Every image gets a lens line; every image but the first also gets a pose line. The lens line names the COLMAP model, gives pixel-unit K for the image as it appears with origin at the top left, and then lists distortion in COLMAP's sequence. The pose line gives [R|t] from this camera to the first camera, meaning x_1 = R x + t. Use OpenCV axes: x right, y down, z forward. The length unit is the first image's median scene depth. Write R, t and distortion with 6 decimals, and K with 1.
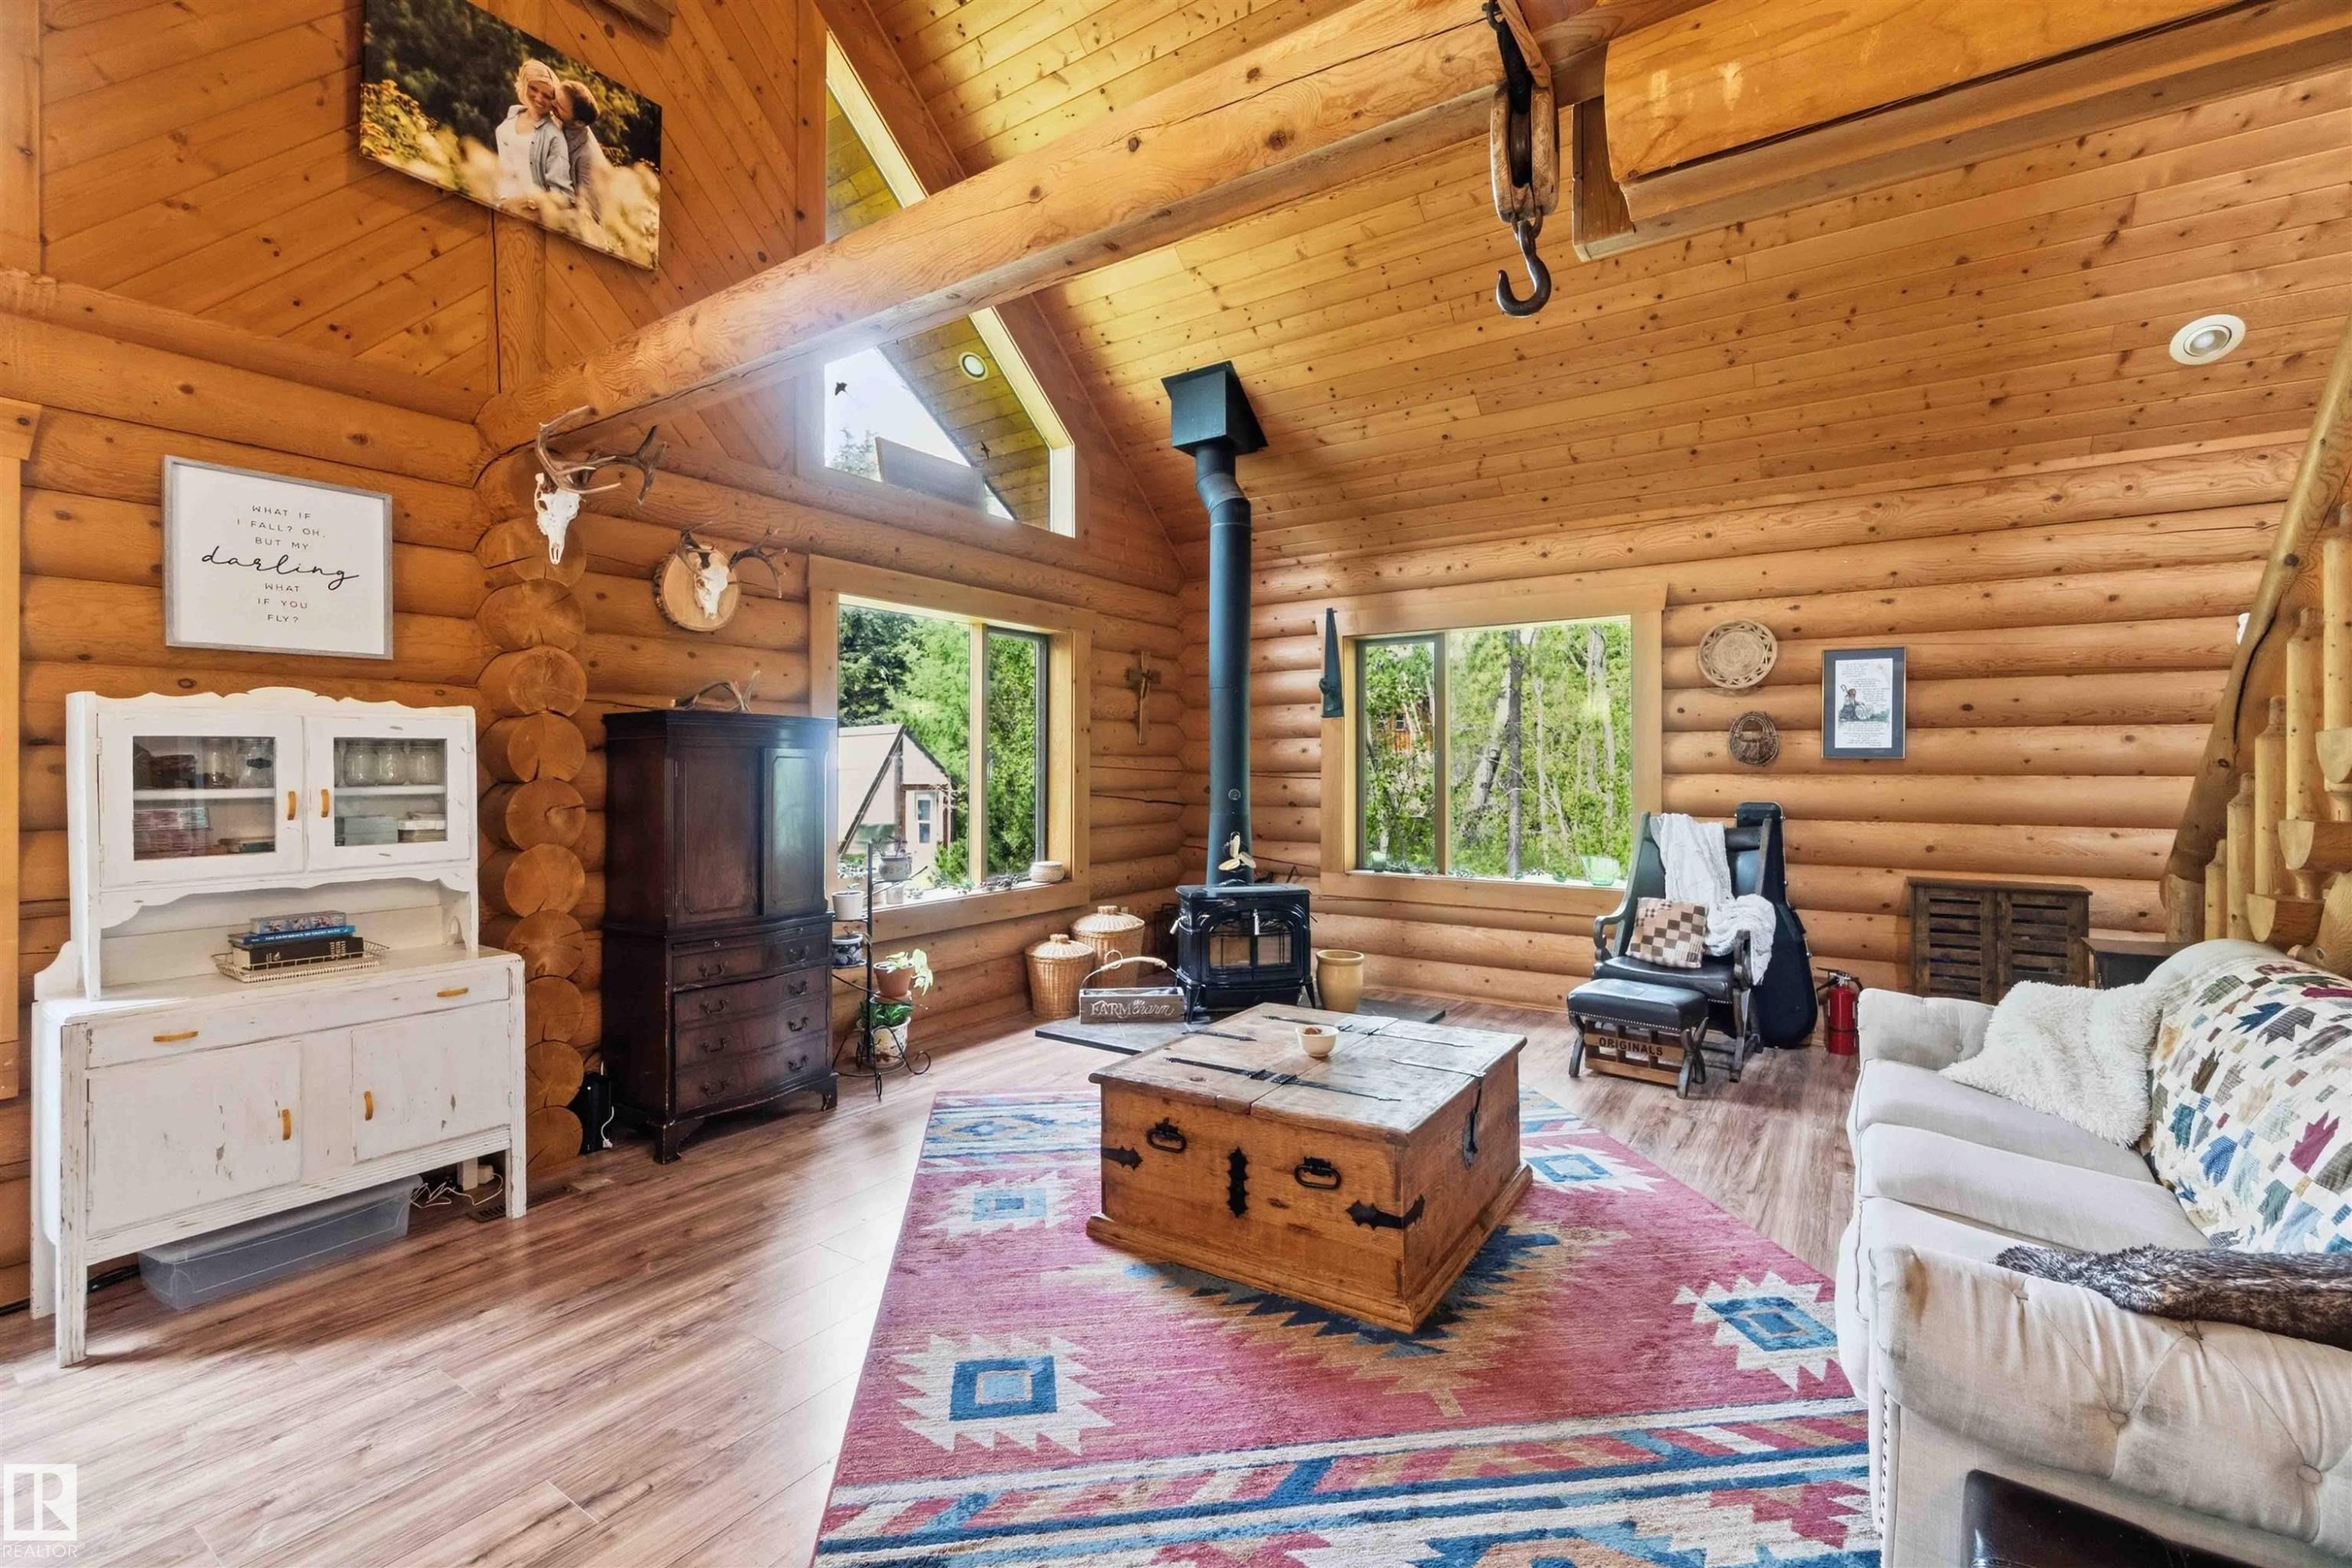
lens RADIAL K [[1019.0, 0, 1166.5], [0, 1019.0, 764.2], [0, 0, 1]] dist [-0.006180, 0.002192]
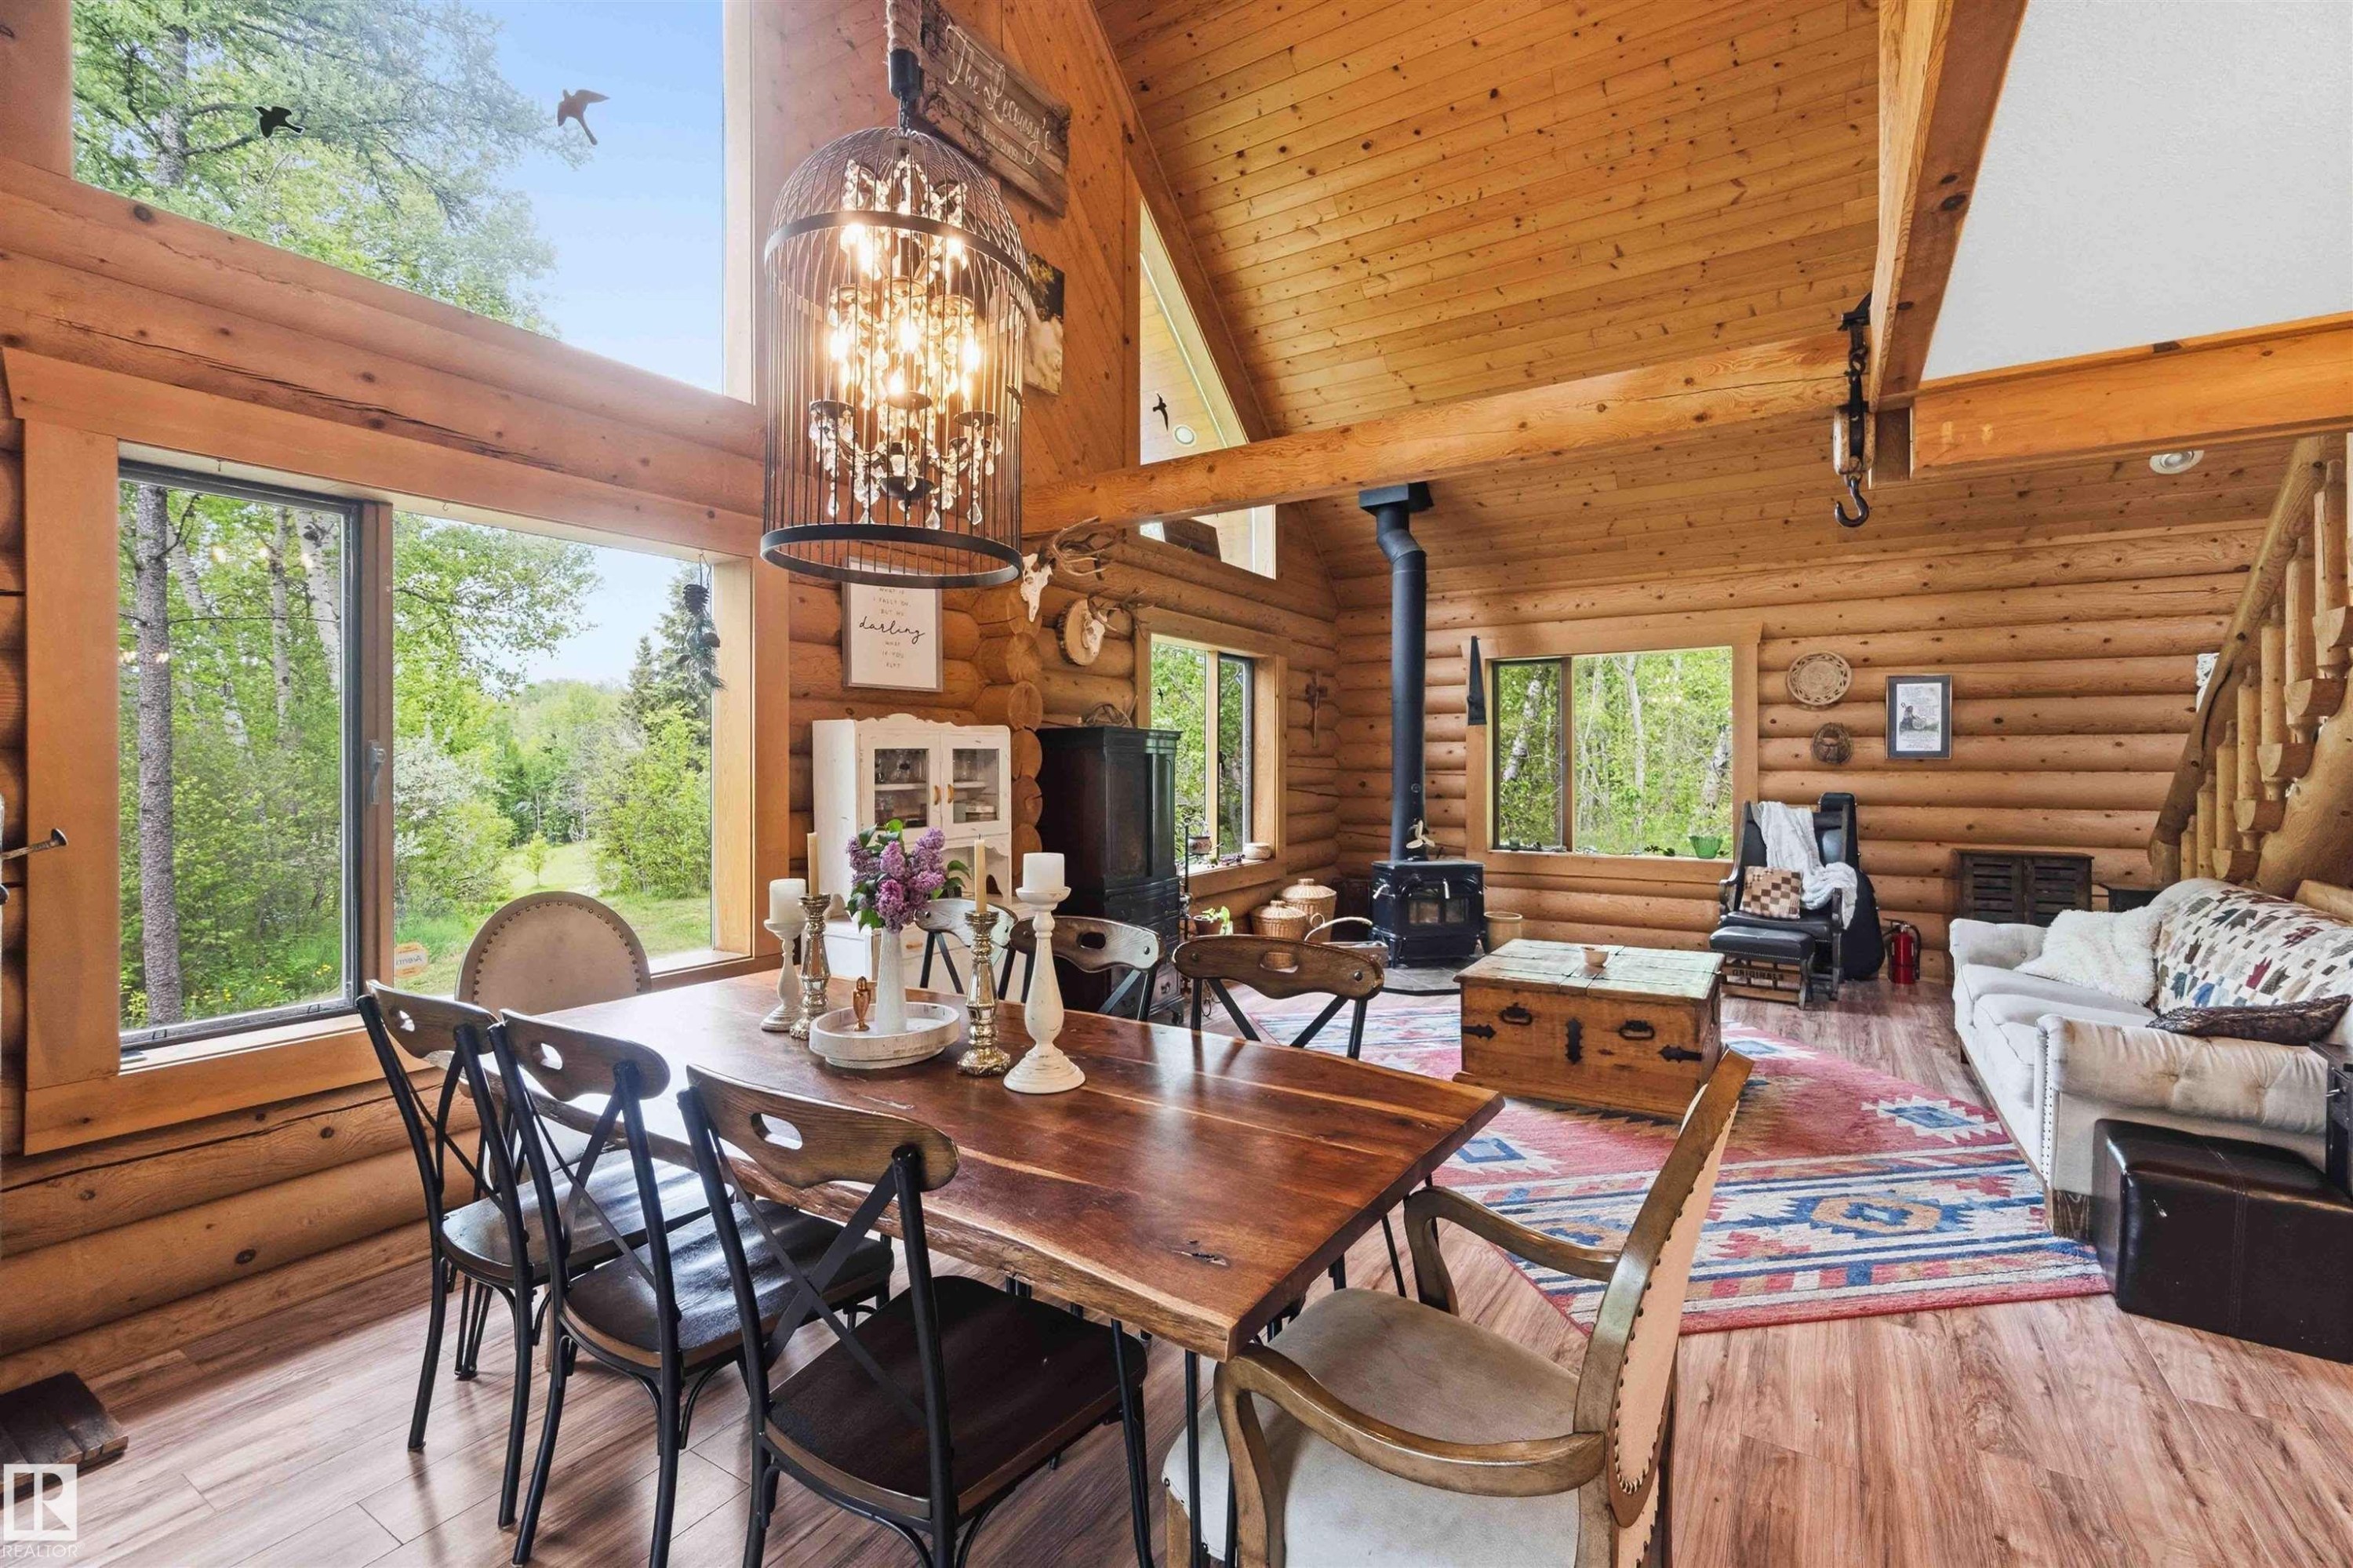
lens RADIAL K [[1019.5, 0, 1168.3], [0, 1019.5, 762.9], [0, 0, 1]] dist [-0.006180, 0.002192]
pose [[0.999382, -0.001403, 0.035126, -0.377645], [0.001329, 0.999997, 0.002137, -0.005689], [-0.035129, -0.002089, 0.999381, -0.319367]]
